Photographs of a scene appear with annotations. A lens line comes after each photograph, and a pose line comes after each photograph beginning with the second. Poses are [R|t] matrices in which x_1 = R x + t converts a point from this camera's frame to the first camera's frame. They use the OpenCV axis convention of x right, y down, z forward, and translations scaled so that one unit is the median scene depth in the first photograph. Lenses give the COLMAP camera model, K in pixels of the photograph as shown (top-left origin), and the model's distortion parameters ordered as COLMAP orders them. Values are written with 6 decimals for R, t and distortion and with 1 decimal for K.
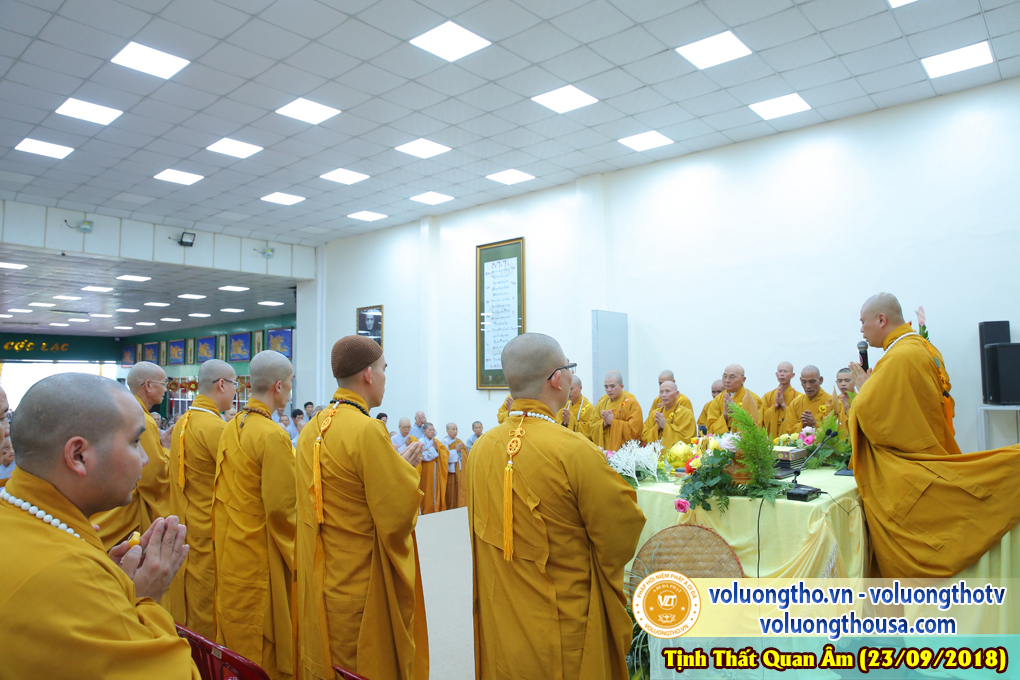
lens RADIAL K [[688.2, 0, 510.0], [0, 688.2, 340.0], [0, 0, 1]] dist [-0.106333, 0.074960]
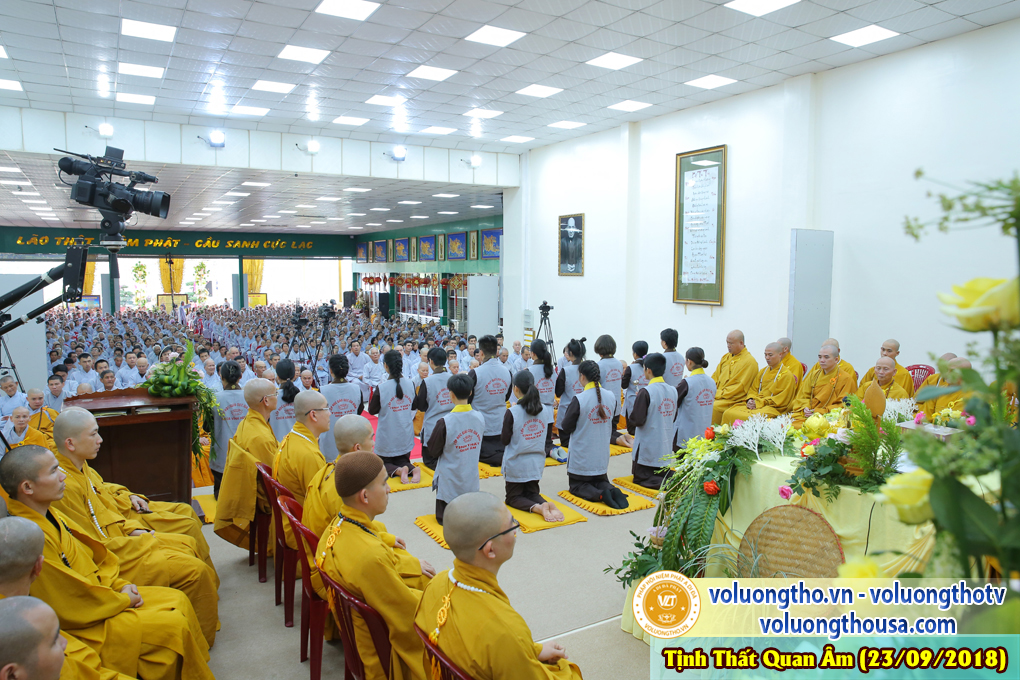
lens RADIAL K [[695.6, 0, 510.0], [0, 695.6, 340.0], [0, 0, 1]] dist [-0.112876, 0.089972]
pose [[0.950431, 0.044854, -0.307685, 0.038316], [0.004699, 0.987356, 0.158450, -0.034593], [0.310901, -0.152042, 0.938202, -0.013748]]
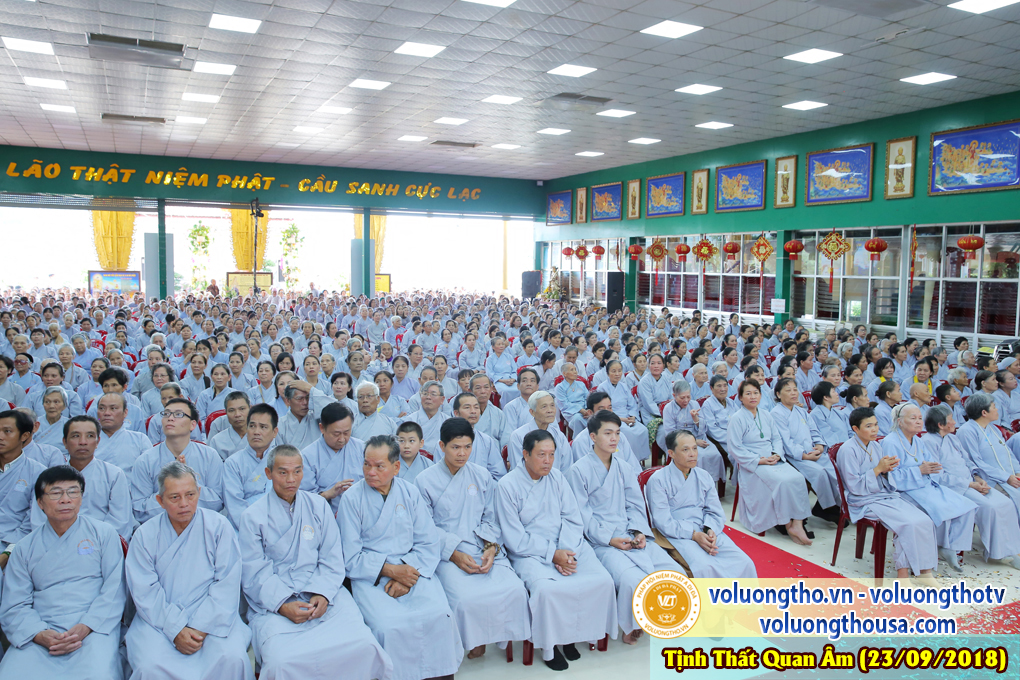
lens RADIAL K [[785.2, 0, 510.0], [0, 785.2, 340.0], [0, 0, 1]] dist [-0.101616, 0.124467]
pose [[0.919713, 0.059995, -0.387981, -0.838265], [0.000363, 0.988124, 0.153657, 0.095881], [0.392592, -0.141461, 0.908769, 0.691848]]
